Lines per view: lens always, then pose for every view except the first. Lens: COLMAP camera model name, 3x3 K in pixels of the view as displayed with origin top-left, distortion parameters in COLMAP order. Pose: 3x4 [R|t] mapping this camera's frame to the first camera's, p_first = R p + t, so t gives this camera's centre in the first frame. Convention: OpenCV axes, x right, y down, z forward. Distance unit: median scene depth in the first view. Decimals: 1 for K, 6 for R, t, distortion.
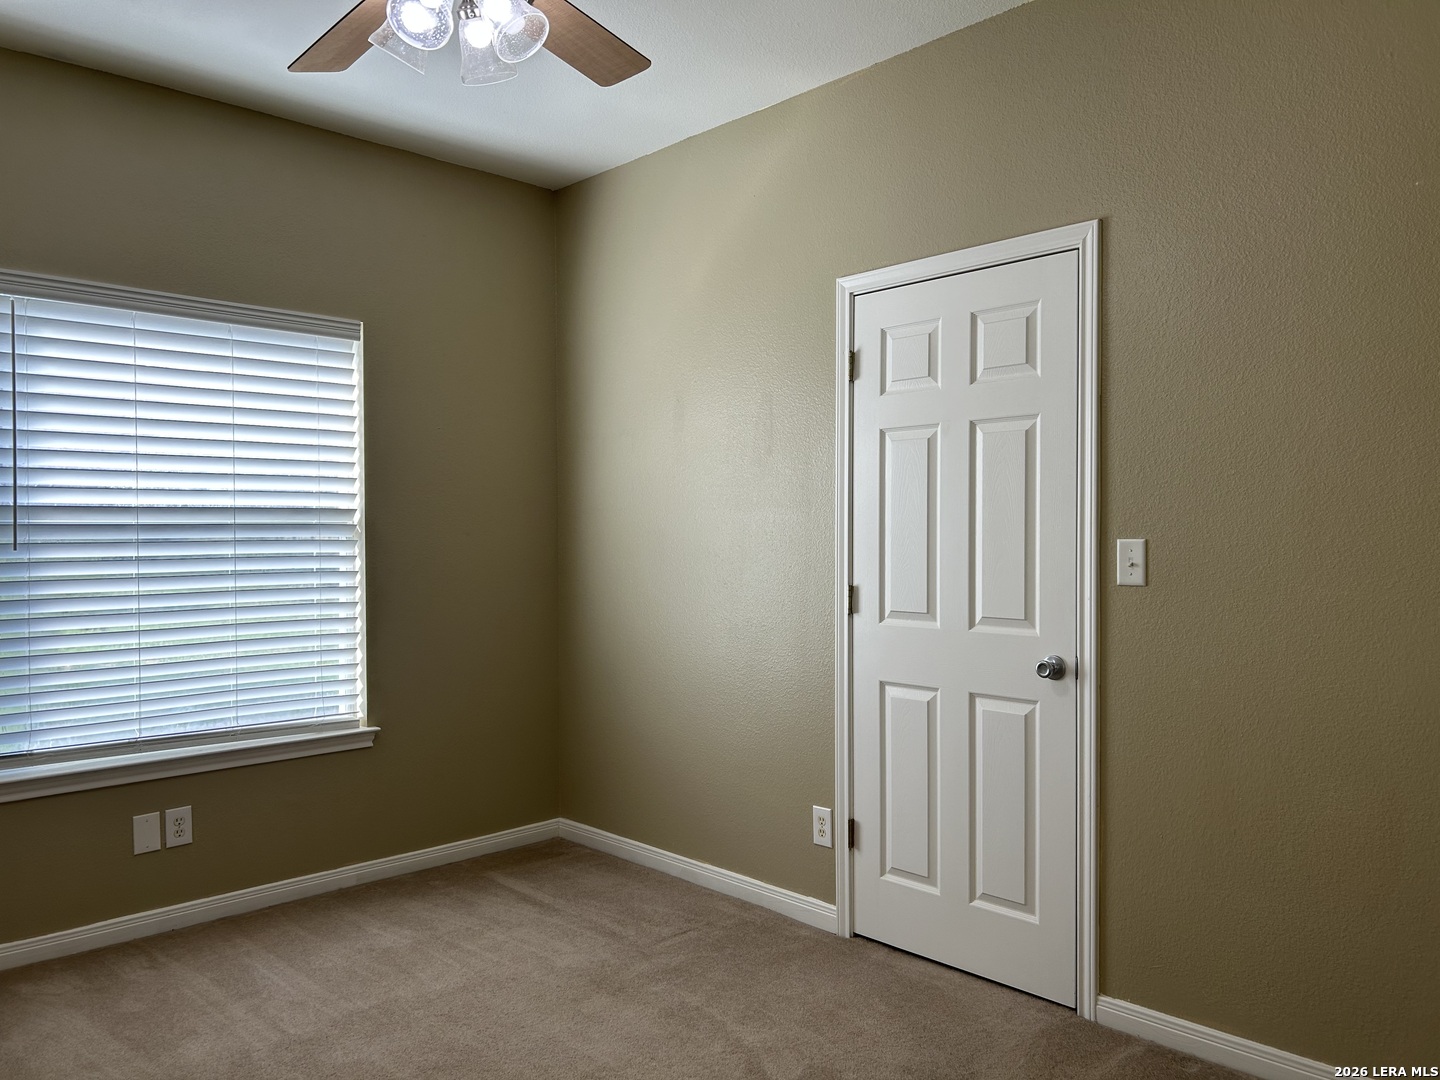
lens RADIAL K [[1076.1, 0, 747.5], [0, 1076.1, 523.9], [0, 0, 1]] dist [0.049576, -0.062478]
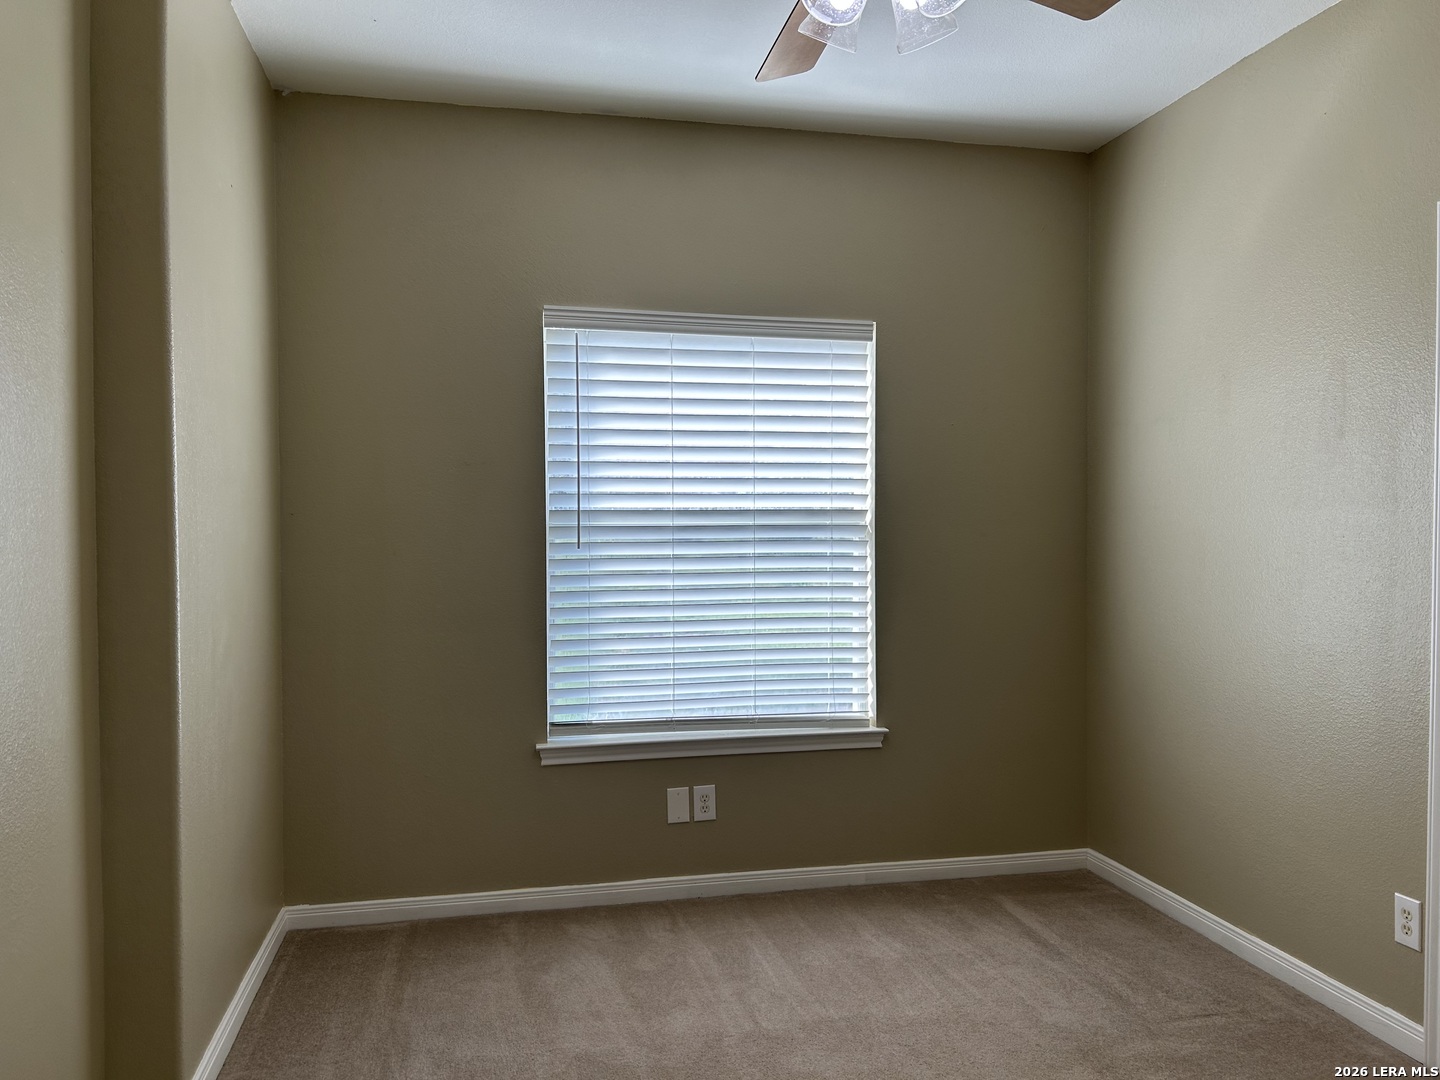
lens RADIAL K [[1076.1, 0, 758.2], [0, 1076.1, 526.6], [0, 0, 1]] dist [0.049576, -0.062478]
pose [[0.845808, 0.004545, -0.533468, 0.094228], [0.002405, 0.999921, 0.012331, -0.011493], [0.533482, -0.011713, 0.845730, 0.110151]]
